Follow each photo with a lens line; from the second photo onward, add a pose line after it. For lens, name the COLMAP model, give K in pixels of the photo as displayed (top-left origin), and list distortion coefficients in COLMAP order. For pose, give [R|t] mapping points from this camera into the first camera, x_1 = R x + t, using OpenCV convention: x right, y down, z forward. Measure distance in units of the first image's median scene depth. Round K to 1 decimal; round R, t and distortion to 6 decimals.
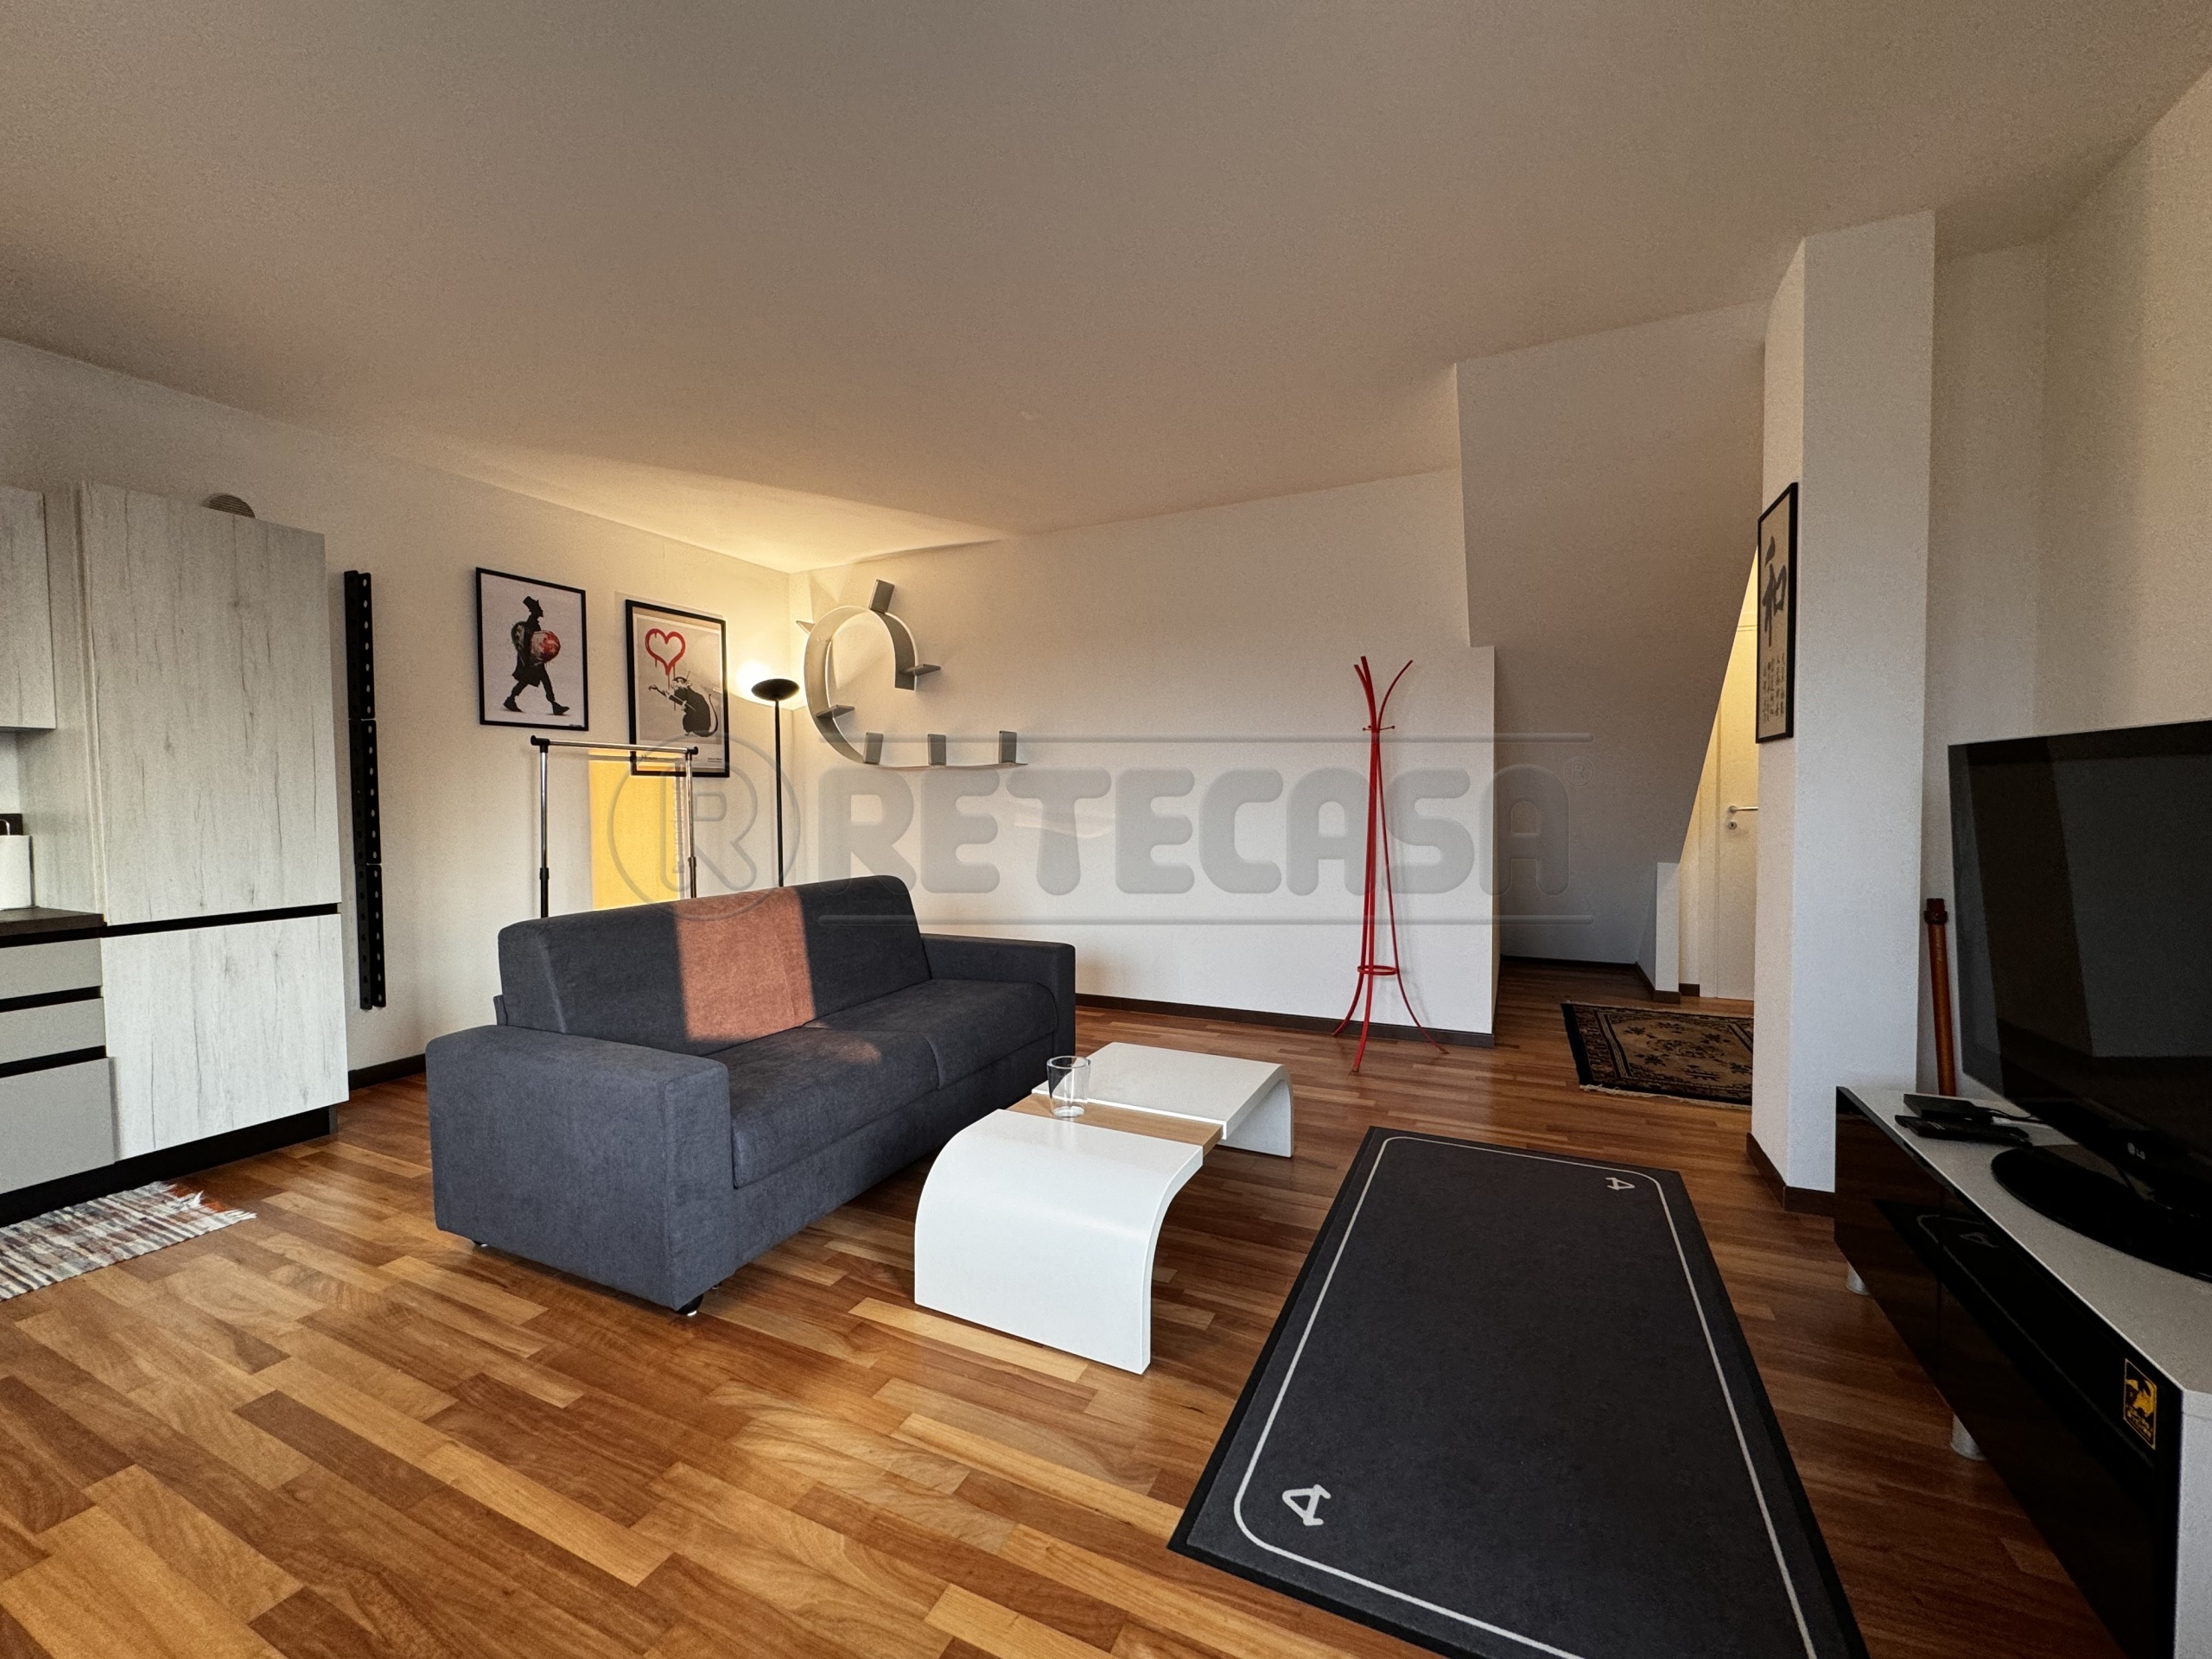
lens RADIAL K [[884.0, 0, 1105.8], [0, 884.0, 817.3], [0, 0, 1]] dist [-0.002108, 0.000428]
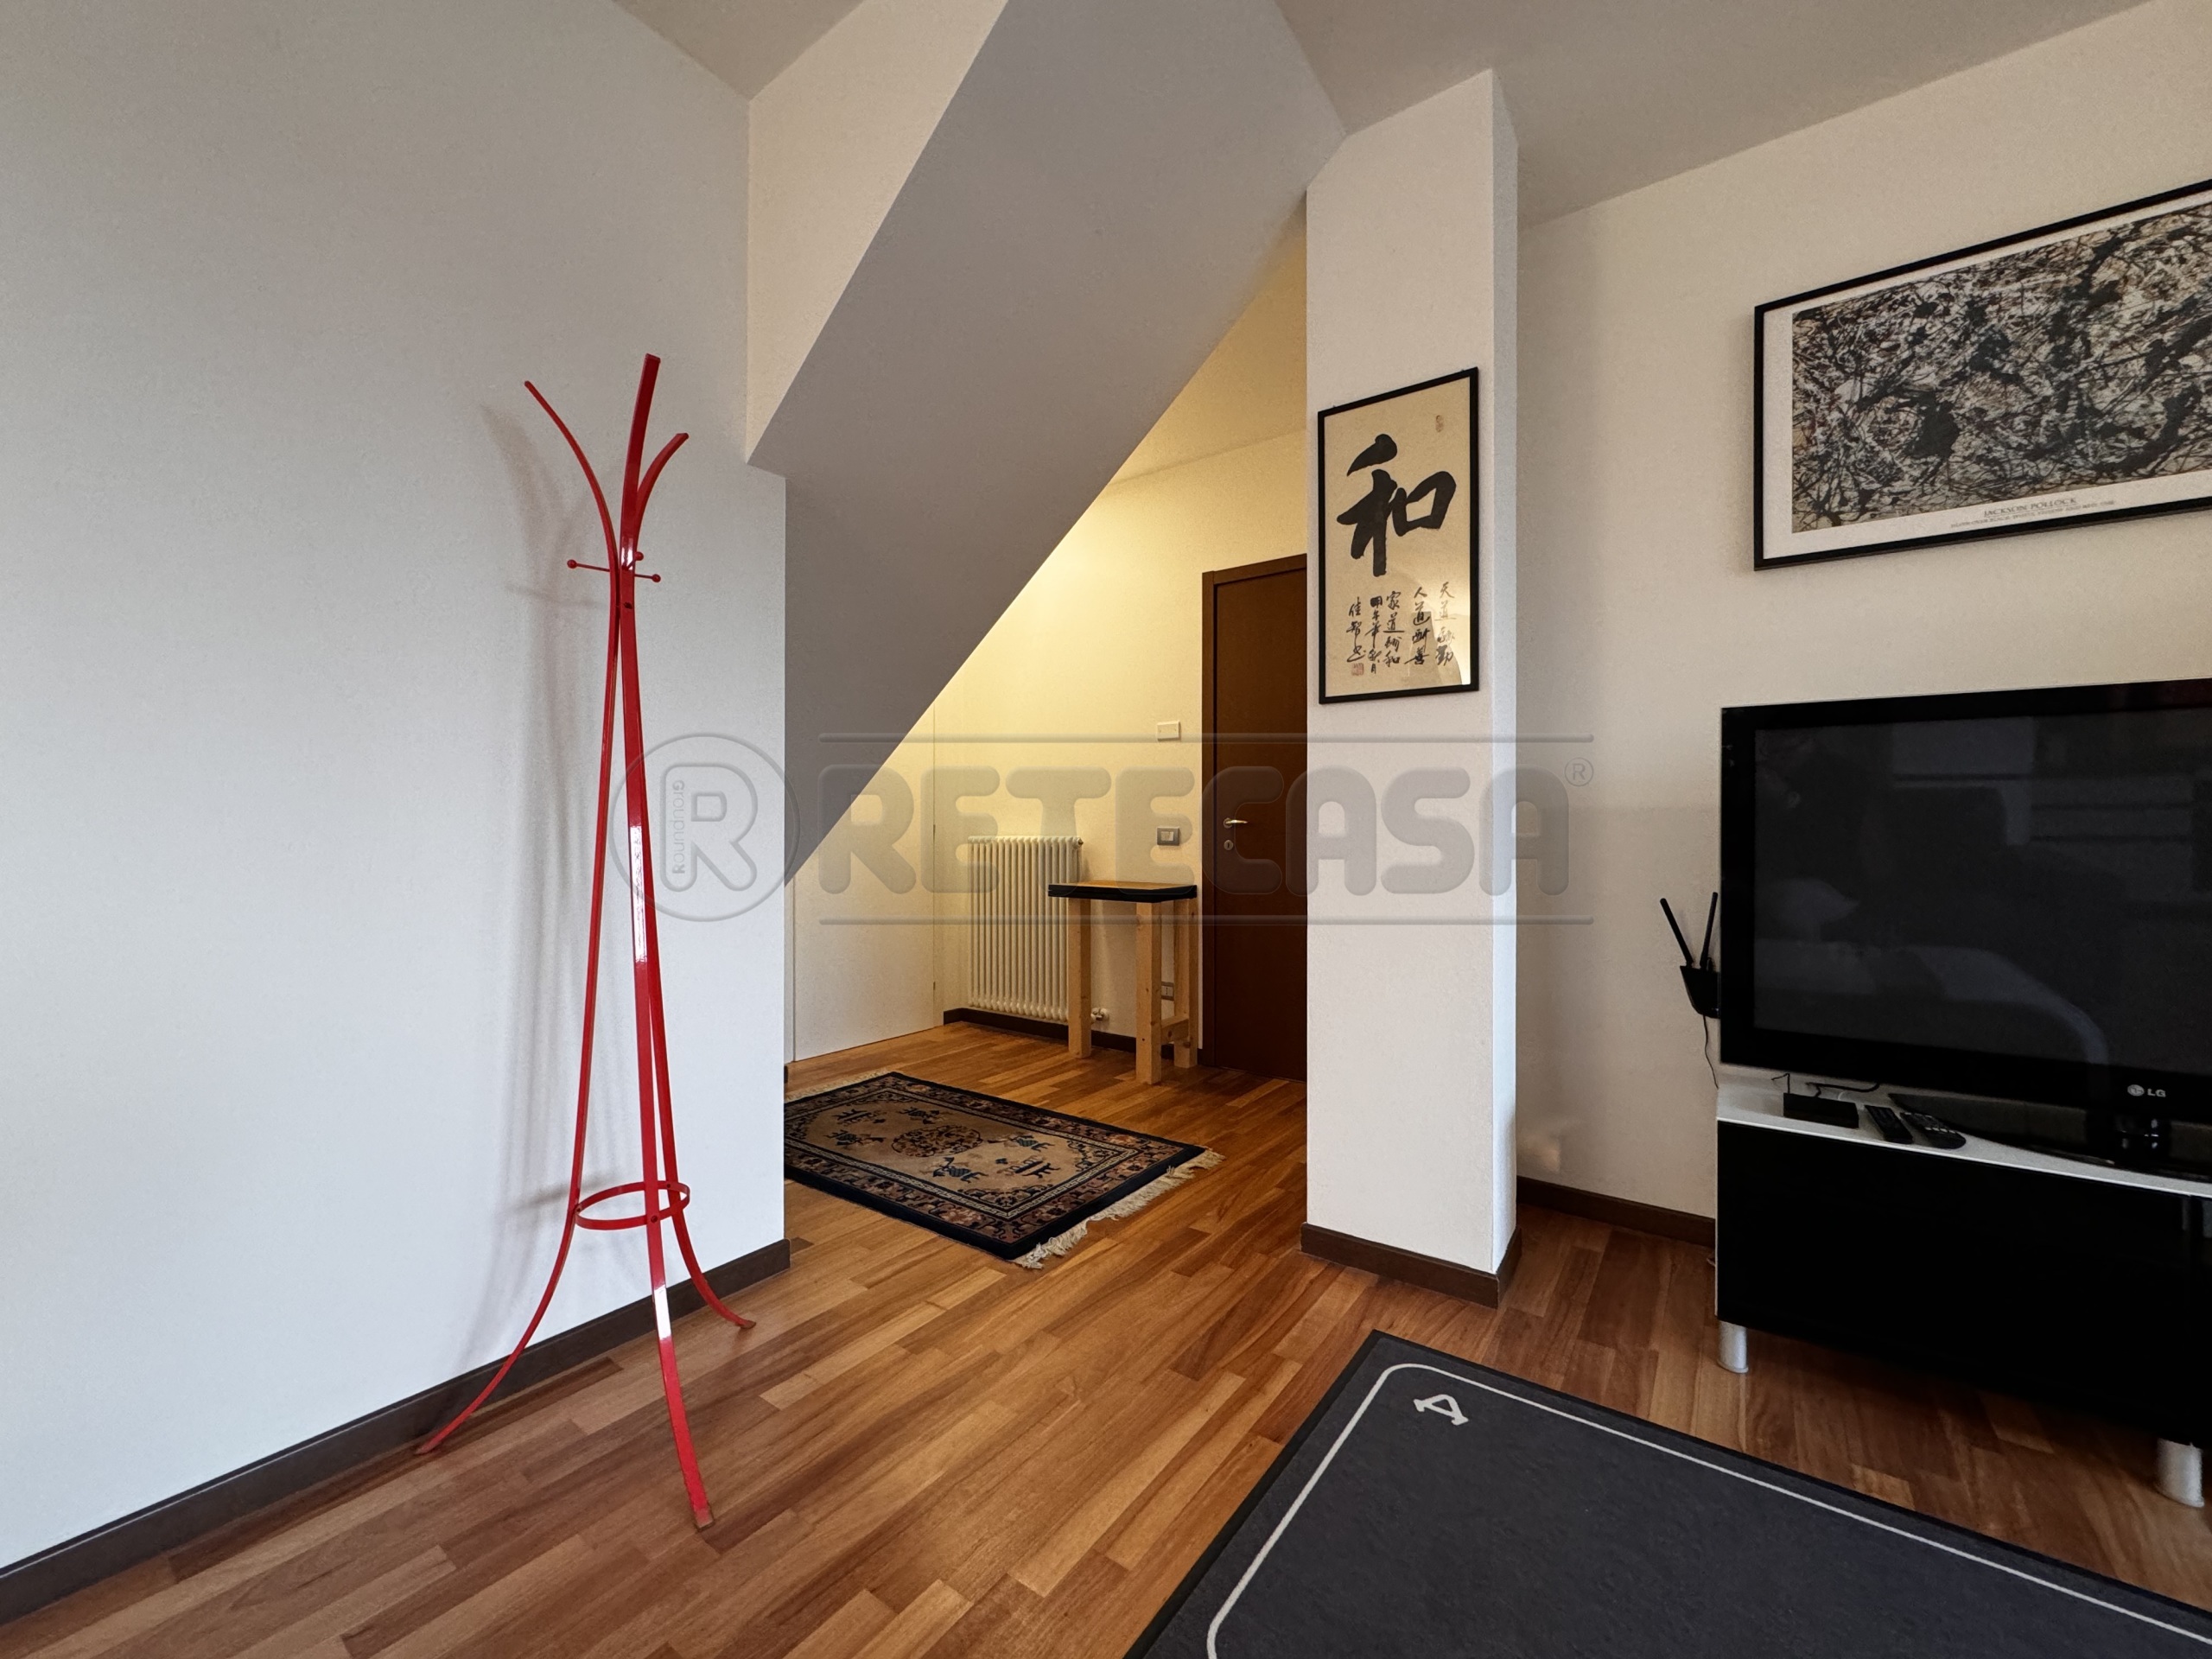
lens RADIAL K [[884.0, 0, 1104.7], [0, 884.0, 827.9], [0, 0, 1]] dist [-0.002108, 0.000428]
pose [[0.188478, 0.013207, 0.981989, -0.058593], [0.024056, 0.999547, -0.018061, 0.044708], [-0.981783, 0.027027, 0.188075, 1.415433]]
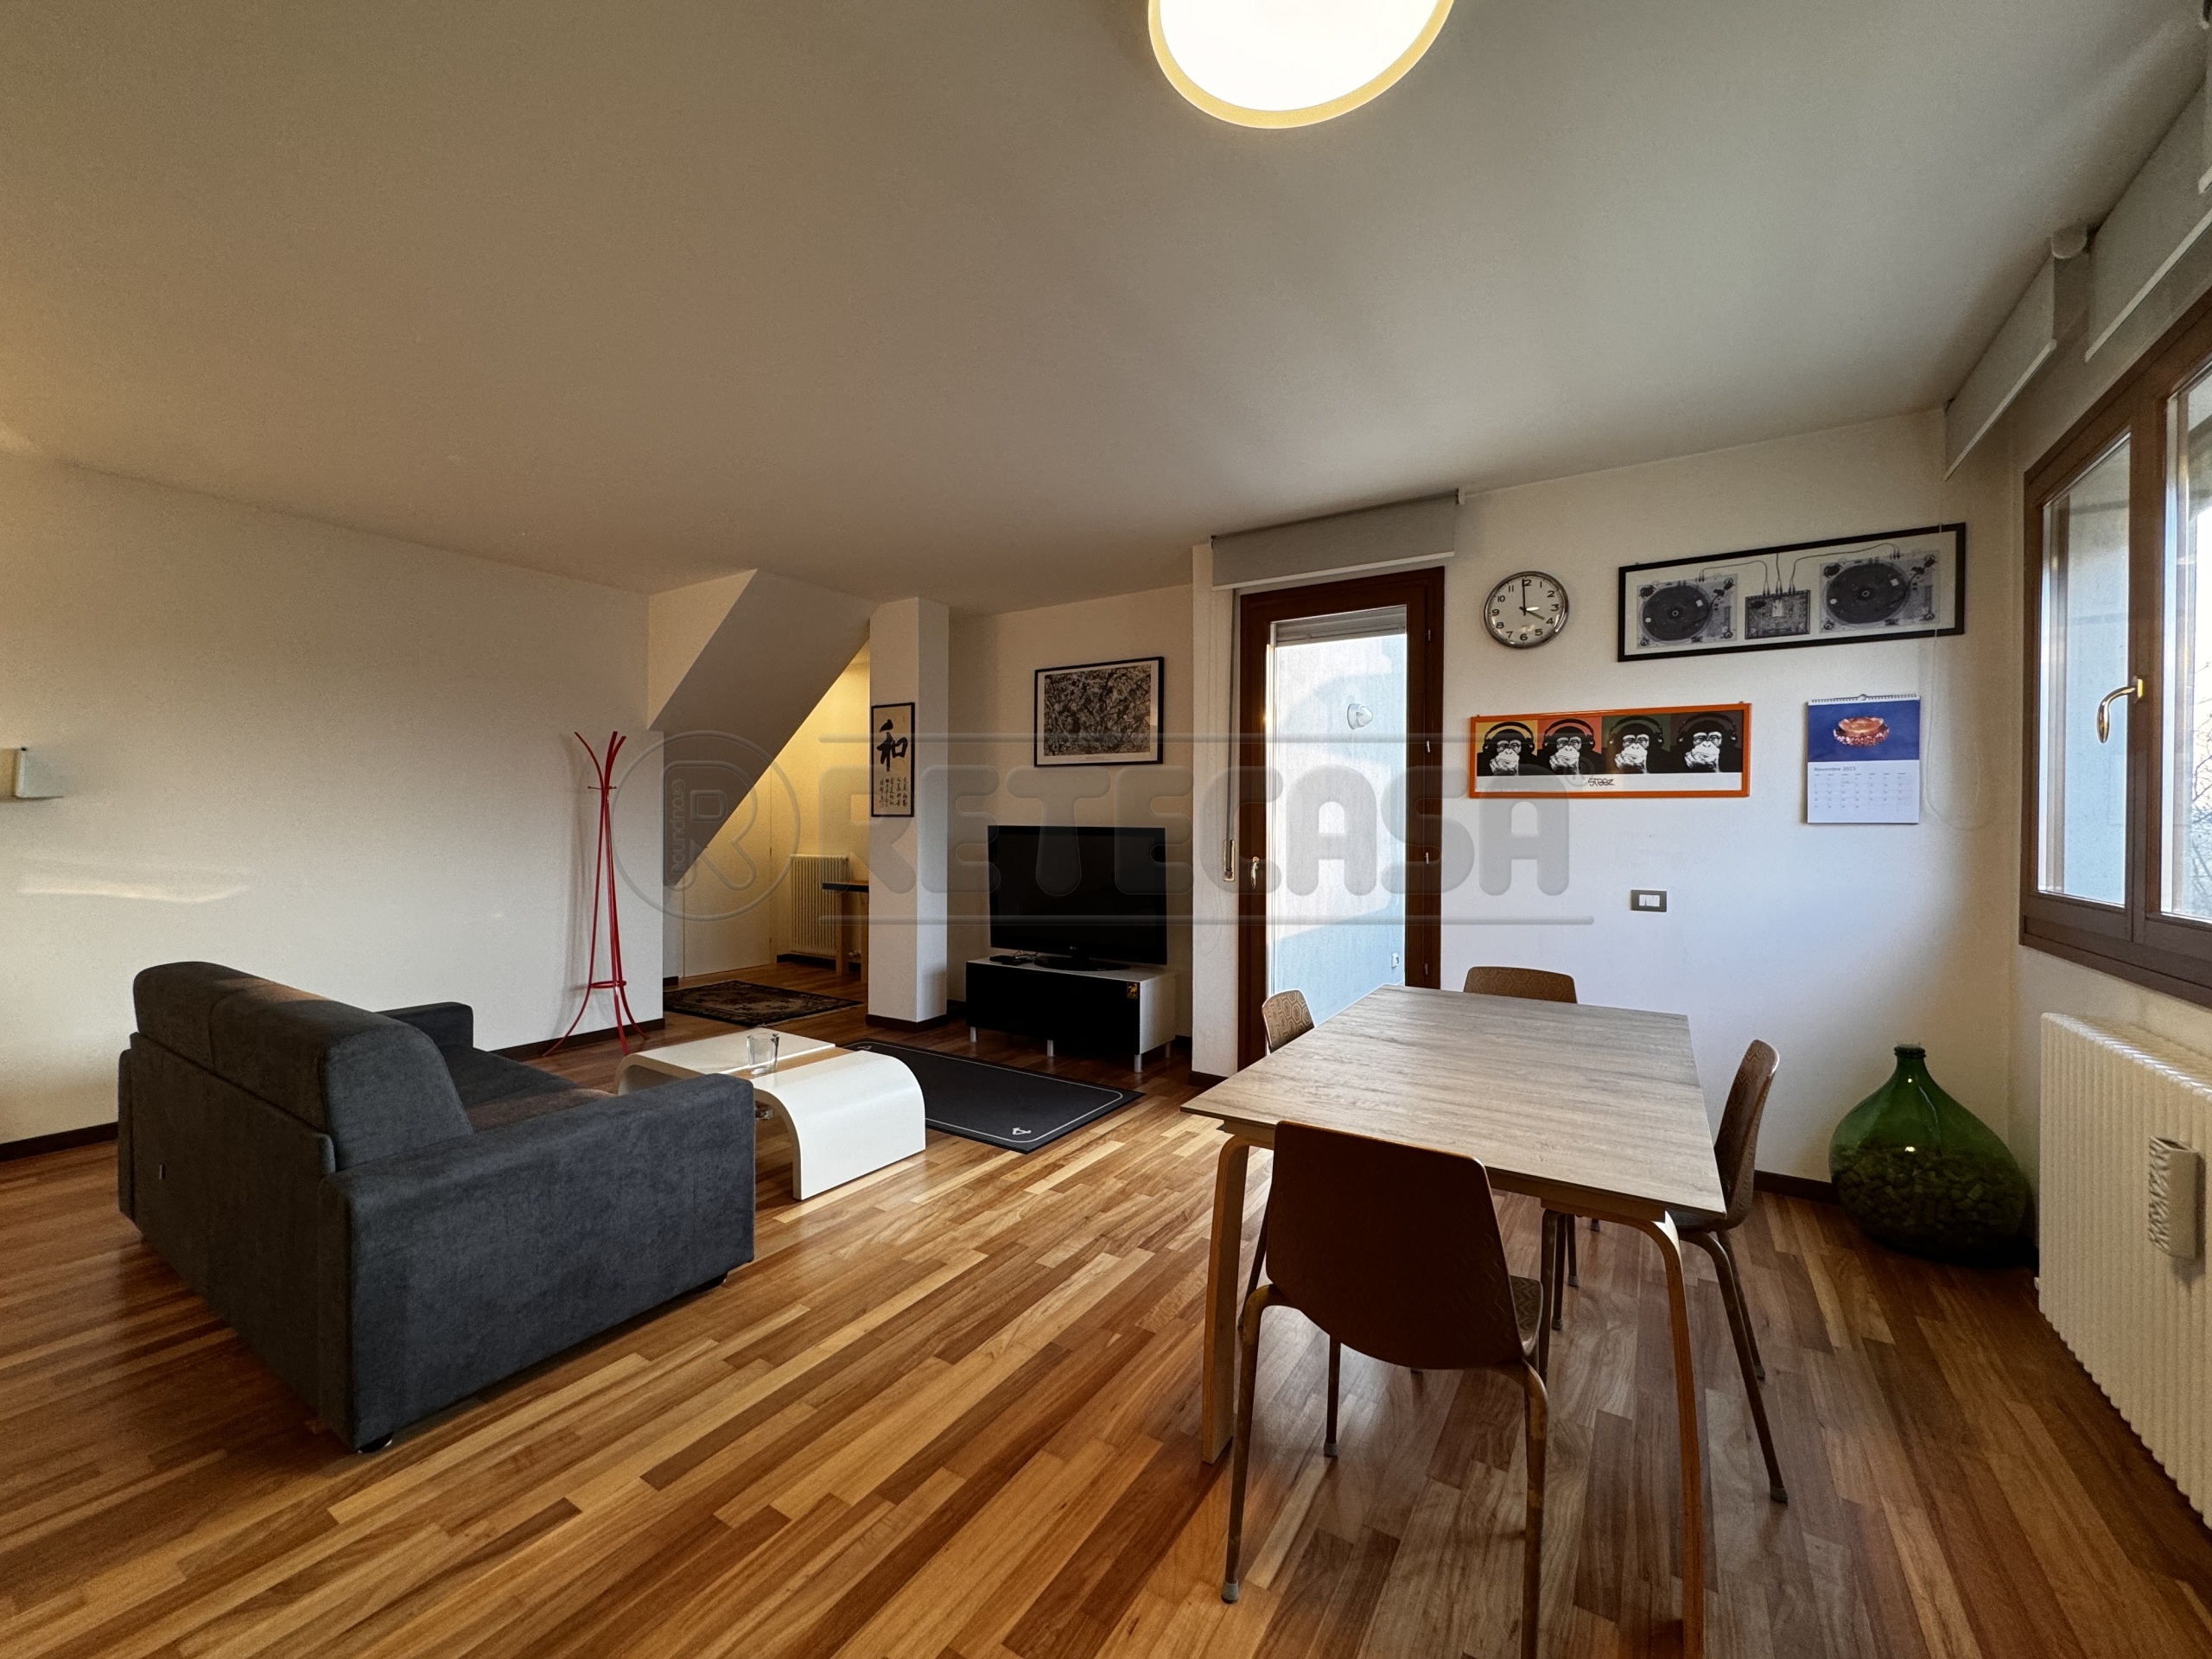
lens RADIAL K [[884.0, 0, 1099.6], [0, 884.0, 828.9], [0, 0, 1]] dist [-0.002108, 0.000428]
pose [[0.133404, 0.003402, 0.991056, -1.601284], [0.020552, 0.999770, -0.006198, -0.044289], [-0.990849, 0.021195, 0.133304, 0.304563]]
